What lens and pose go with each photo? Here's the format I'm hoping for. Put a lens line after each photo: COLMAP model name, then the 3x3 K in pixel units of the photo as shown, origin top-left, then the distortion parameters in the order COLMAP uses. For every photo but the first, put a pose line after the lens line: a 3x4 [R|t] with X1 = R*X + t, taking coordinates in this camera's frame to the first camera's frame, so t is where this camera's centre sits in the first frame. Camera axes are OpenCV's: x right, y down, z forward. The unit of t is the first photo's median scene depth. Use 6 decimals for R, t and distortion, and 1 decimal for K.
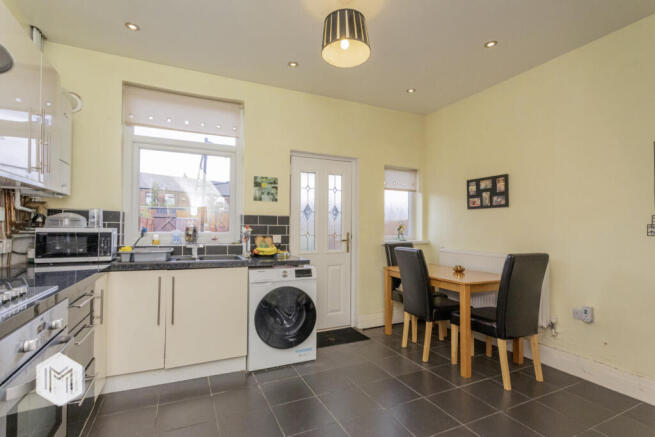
lens RADIAL K [[312.7, 0, 324.8], [0, 312.7, 221.4], [0, 0, 1]] dist [0.002518, 0.000384]
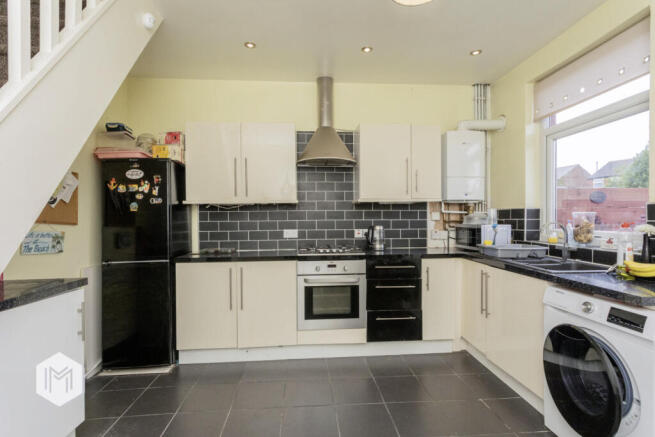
lens RADIAL K [[312.7, 0, 324.8], [0, 312.7, 221.4], [0, 0, 1]] dist [0.002518, 0.000384]
pose [[-0.362206, 0.003898, -0.932090, 0.492362], [0.023001, 0.999724, -0.004758, 0.001097], [0.931814, -0.023162, -0.362196, 0.637790]]
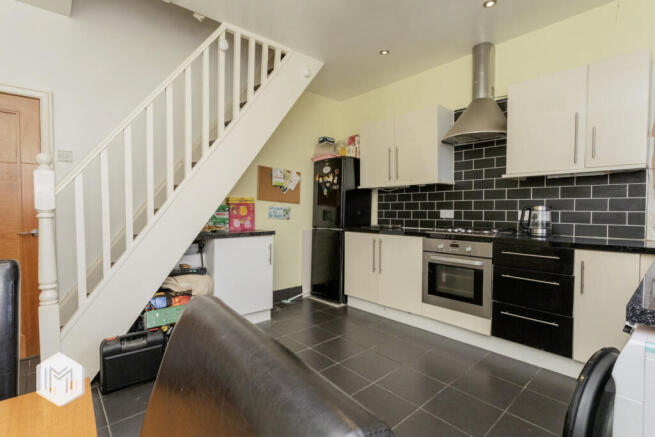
lens RADIAL K [[310.1, 0, 327.9], [0, 310.1, 215.3], [0, 0, 1]] dist [0.000970, 0.000139]
pose [[-0.957728, 0.000590, -0.287675, 0.250904], [0.000013, 0.999998, 0.002006, 0.036484], [0.287675, 0.001917, -0.957726, 1.034970]]
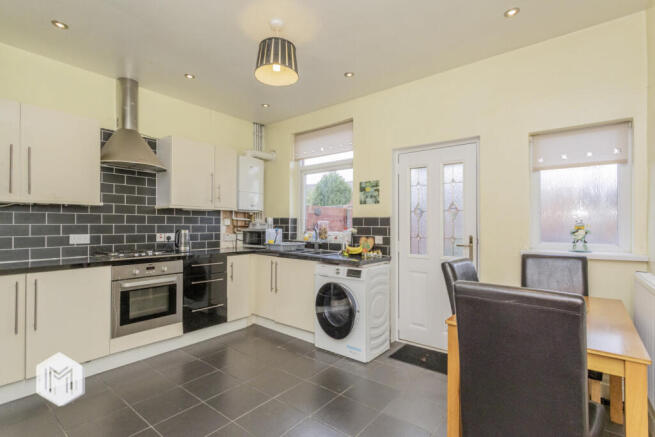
lens RADIAL K [[312.7, 0, 324.8], [0, 312.7, 221.4], [0, 0, 1]] dist [0.002518, 0.000384]
pose [[0.437795, -0.014142, -0.898964, 0.706912], [0.015470, 0.999847, -0.008195, 0.001026], [0.898942, -0.010320, 0.437946, 0.401520]]
